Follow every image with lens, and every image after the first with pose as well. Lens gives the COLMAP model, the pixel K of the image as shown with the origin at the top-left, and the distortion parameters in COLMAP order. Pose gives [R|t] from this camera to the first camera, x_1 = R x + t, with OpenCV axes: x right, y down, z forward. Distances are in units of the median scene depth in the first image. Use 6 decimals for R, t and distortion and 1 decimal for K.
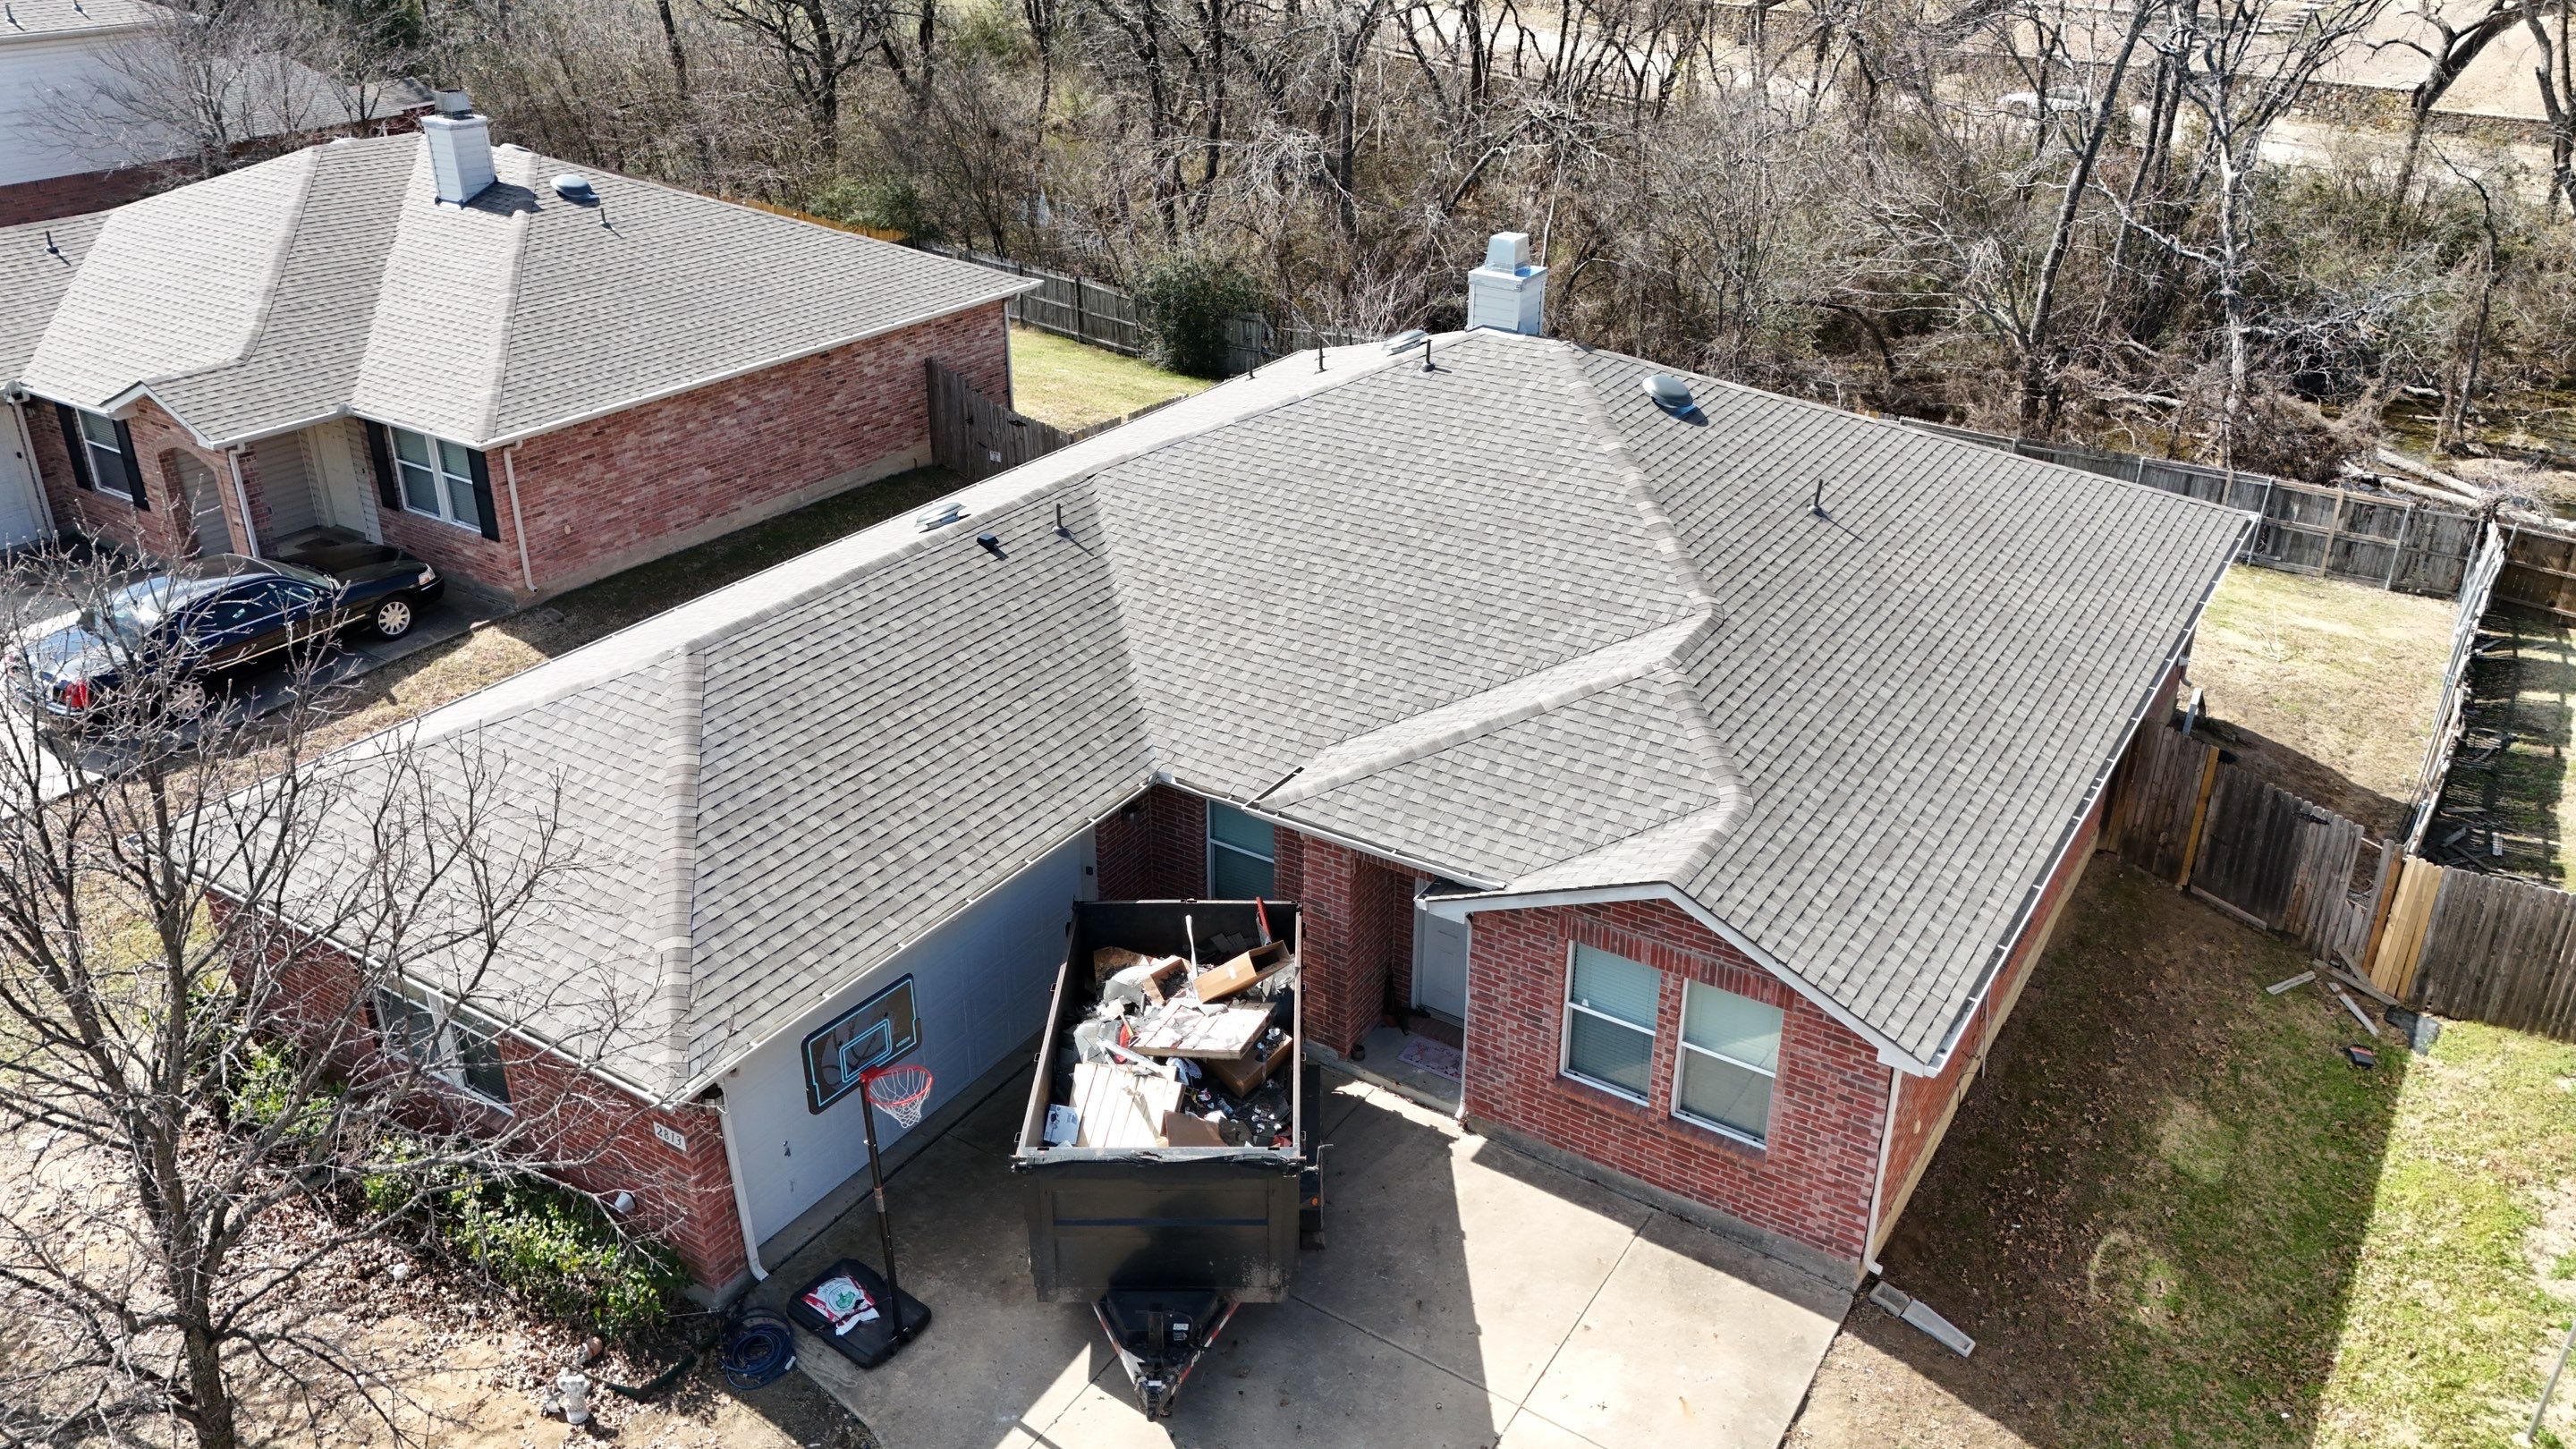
lens RADIAL K [[1882.8, 0, 1288.0], [0, 1882.8, 724.5], [0, 0, 1]] dist [0.069202, -0.060602]
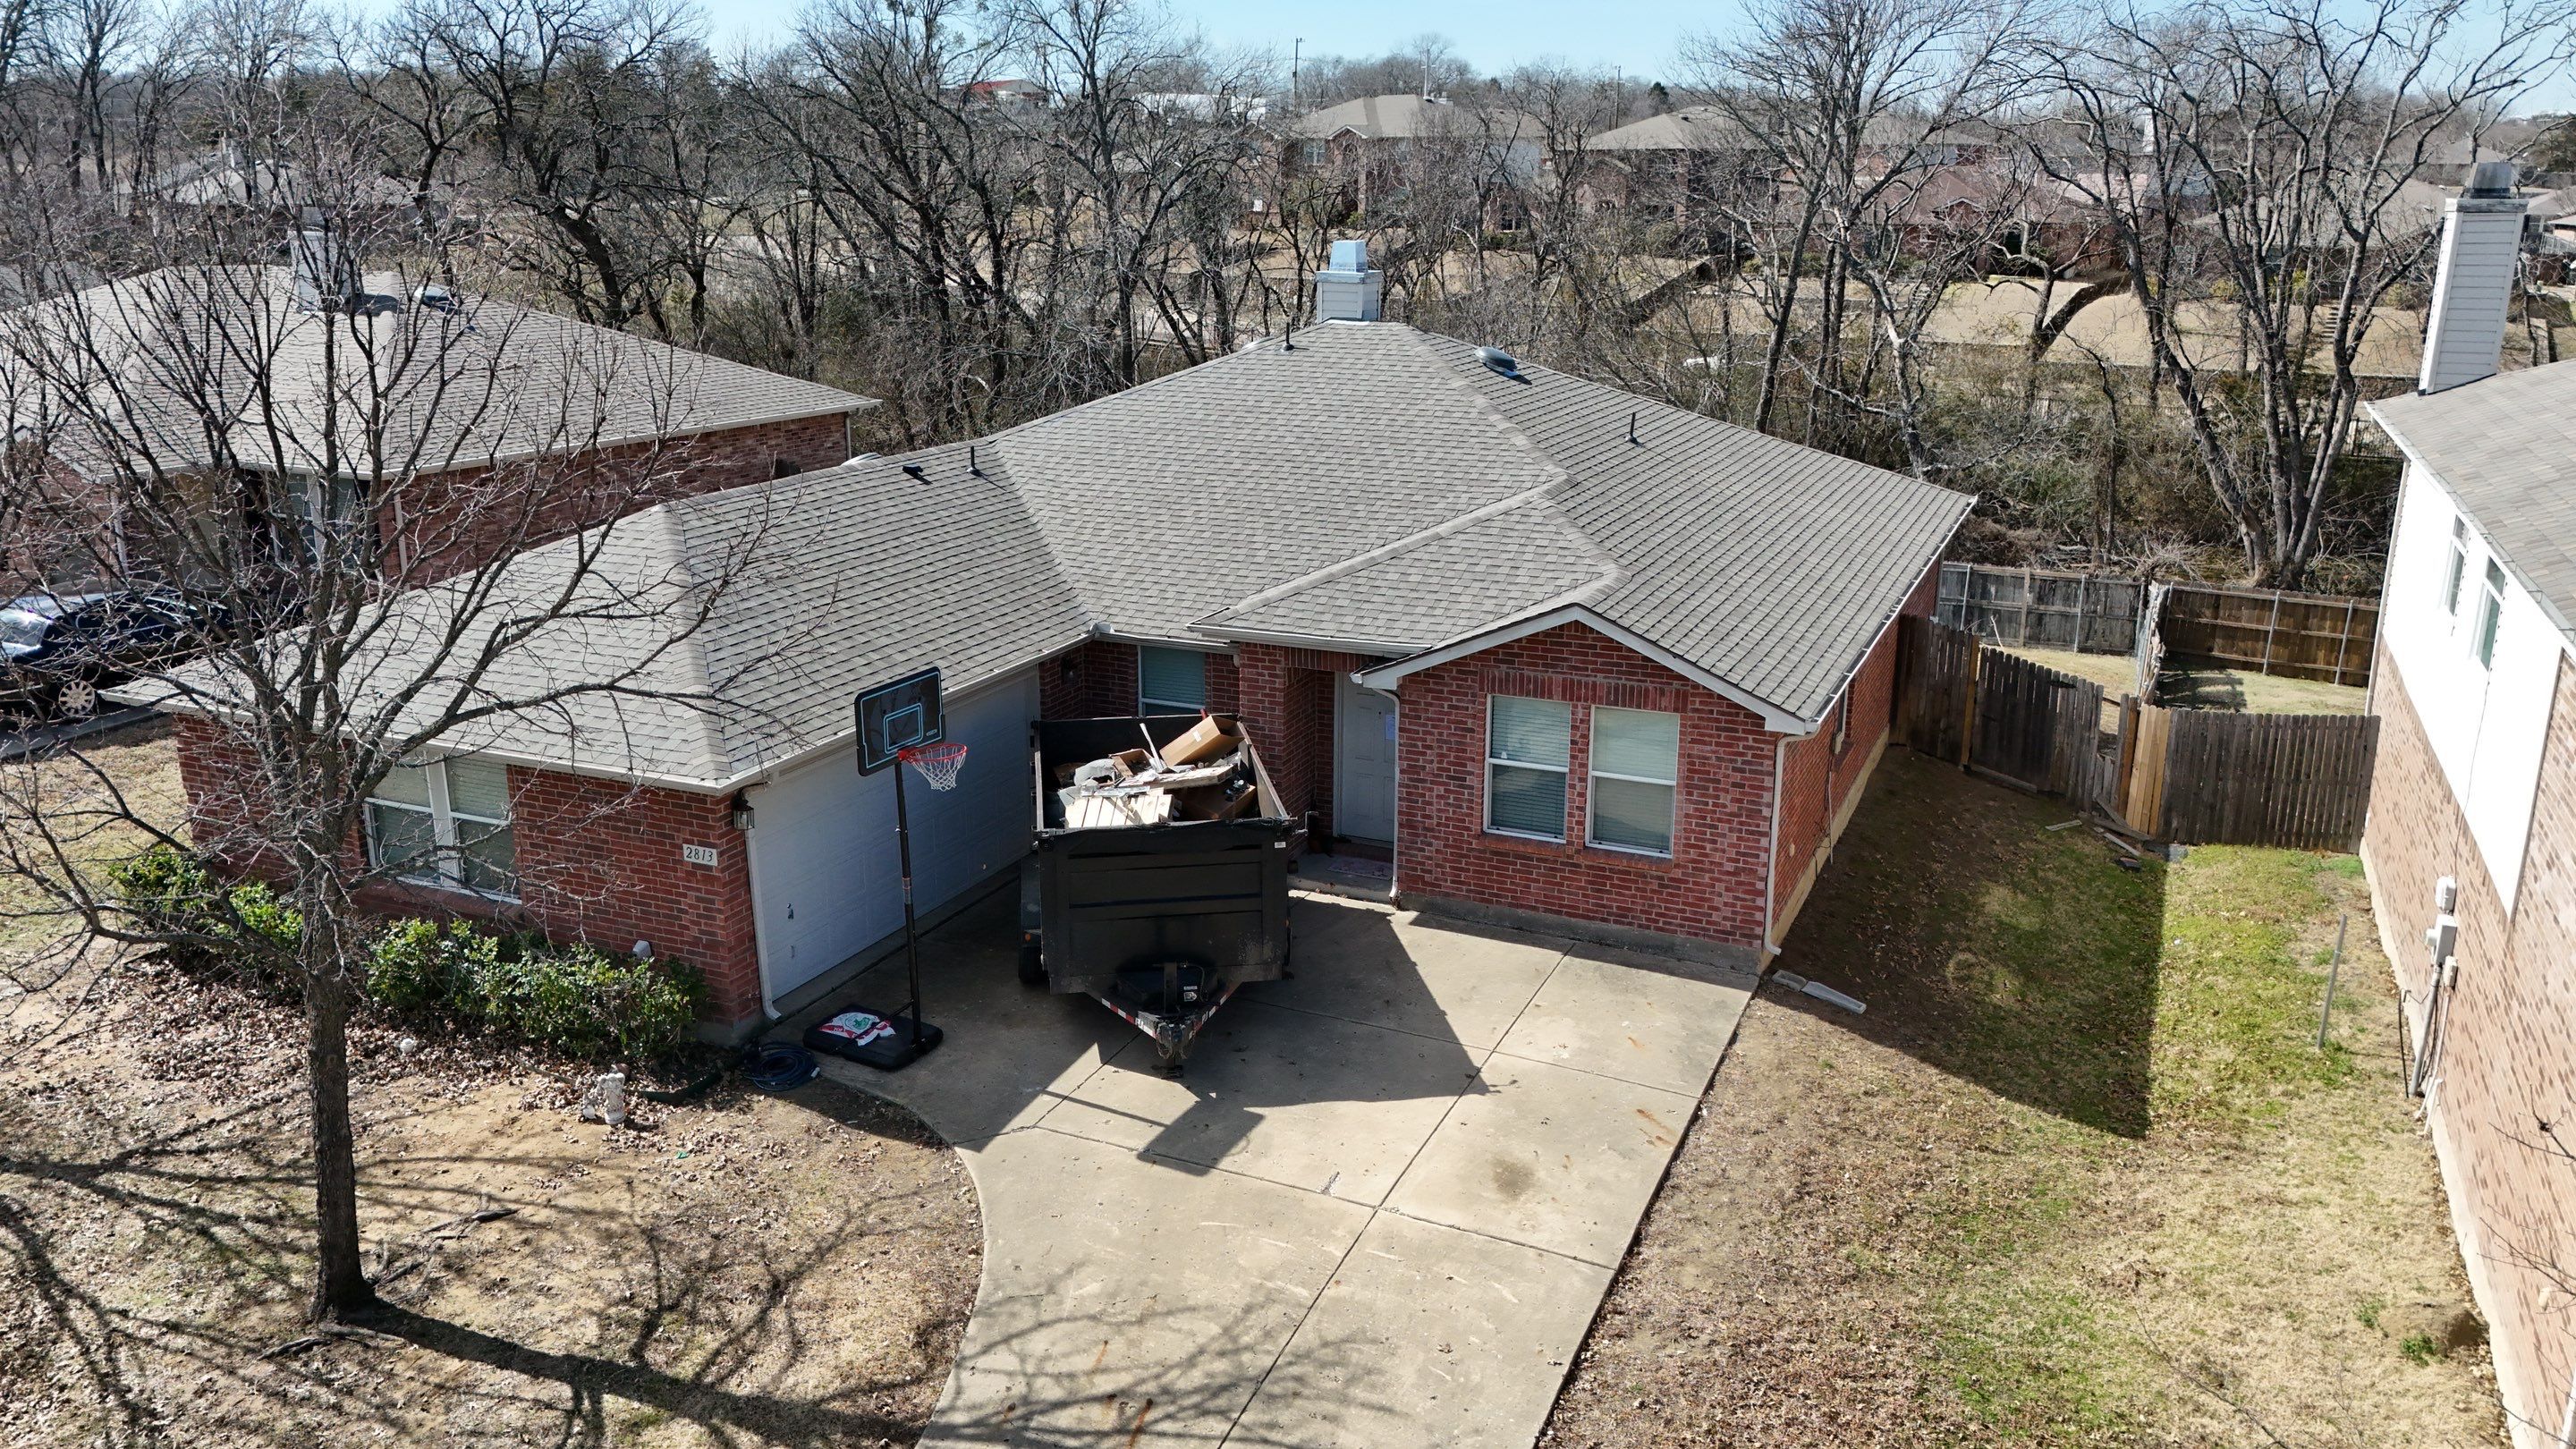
lens RADIAL K [[1882.8, 0, 1288.0], [0, 1882.8, 724.5], [0, 0, 1]] dist [0.069202, -0.060602]
pose [[0.988778, -0.039358, 0.144113, -0.126506], [0.065238, 0.981587, -0.179531, 0.305449], [-0.134394, 0.186918, 0.973139, -0.085847]]
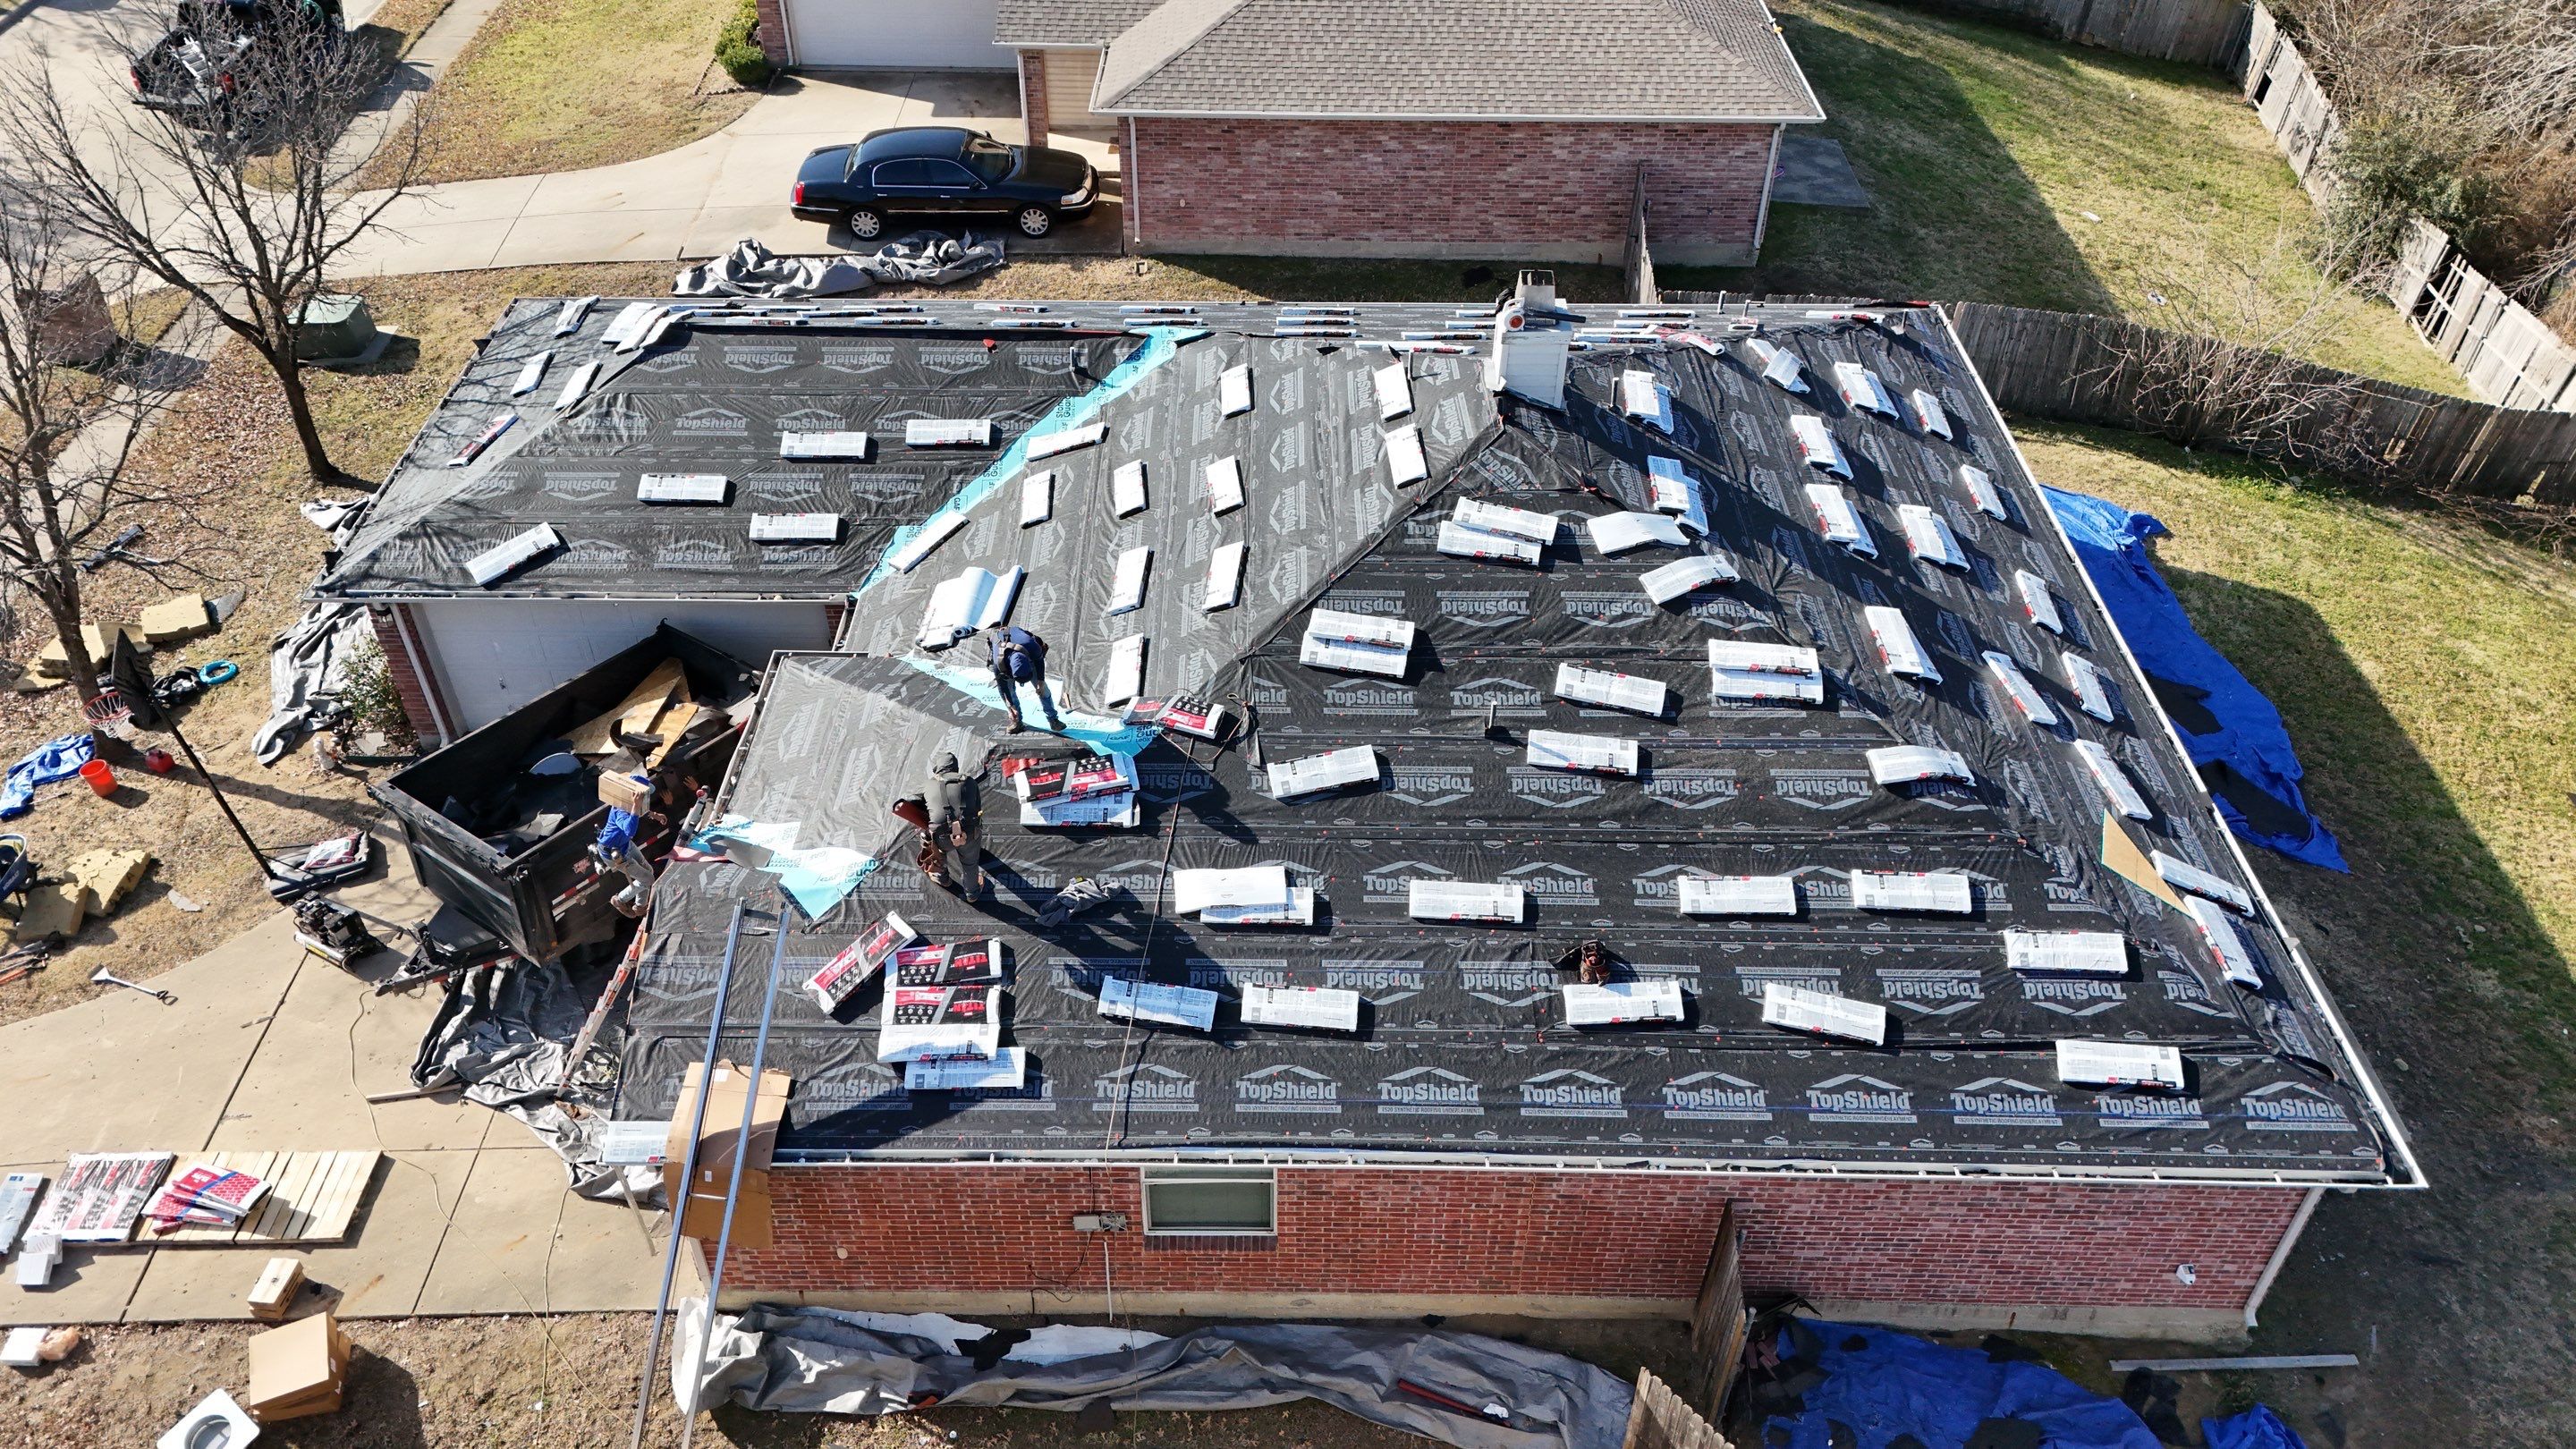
lens RADIAL K [[1882.8, 0, 1288.0], [0, 1882.8, 724.5], [0, 0, 1]] dist [0.069202, -0.060602]
pose [[0.539577, 0.534916, -0.650170, 0.909472], [-0.379079, 0.843881, 0.379690, -0.467338], [0.751768, 0.041594, 0.658114, 0.471722]]
